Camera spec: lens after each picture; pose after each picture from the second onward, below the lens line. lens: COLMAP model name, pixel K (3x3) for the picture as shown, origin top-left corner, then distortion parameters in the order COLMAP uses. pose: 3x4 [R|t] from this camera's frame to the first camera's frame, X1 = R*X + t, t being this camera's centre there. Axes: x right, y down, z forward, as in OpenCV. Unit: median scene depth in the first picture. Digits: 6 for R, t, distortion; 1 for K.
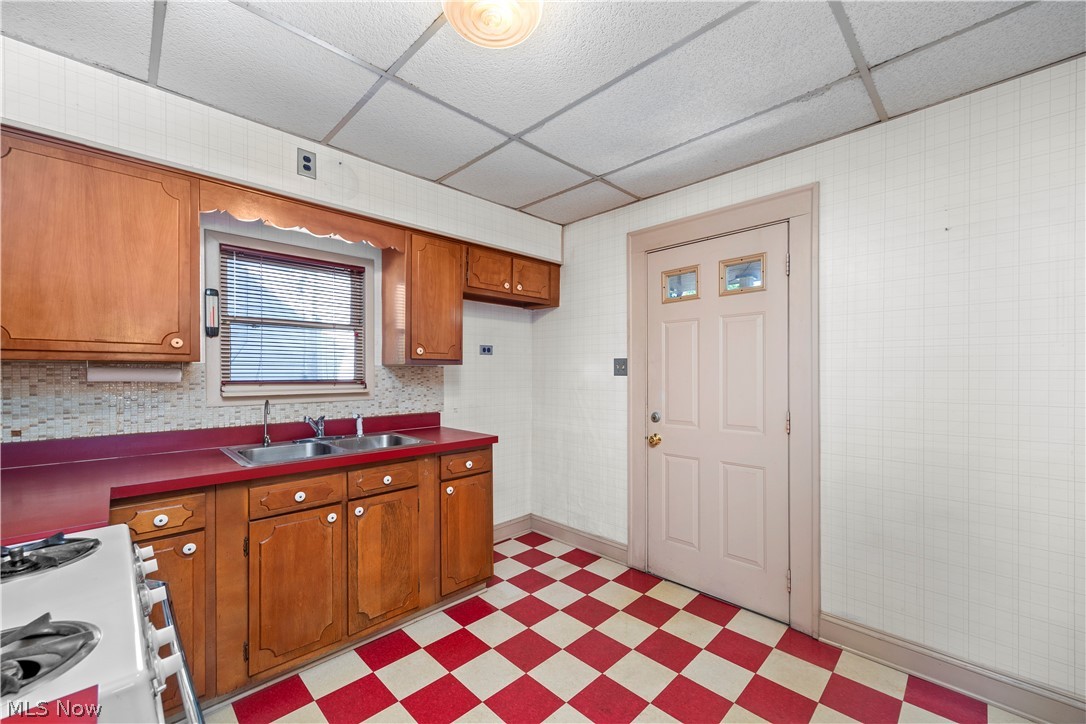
lens RADIAL K [[423.9, 0, 543.1], [0, 423.9, 373.7], [0, 0, 1]] dist [0.001753, -0.000409]
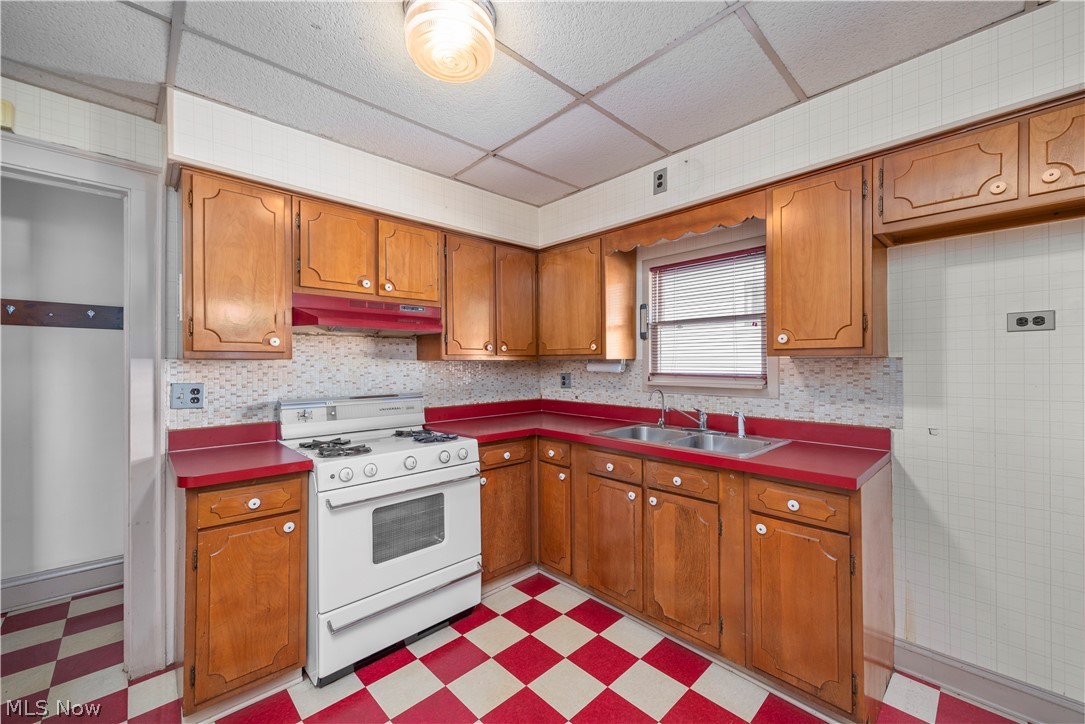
lens RADIAL K [[423.5, 0, 537.2], [0, 423.5, 362.5], [0, 0, 1]] dist [0.001753, -0.000409]
pose [[-0.015616, -0.002500, -0.999875, 0.509052], [0.000440, 0.999997, -0.002507, -0.009905], [0.999878, -0.000479, -0.015614, 0.615474]]
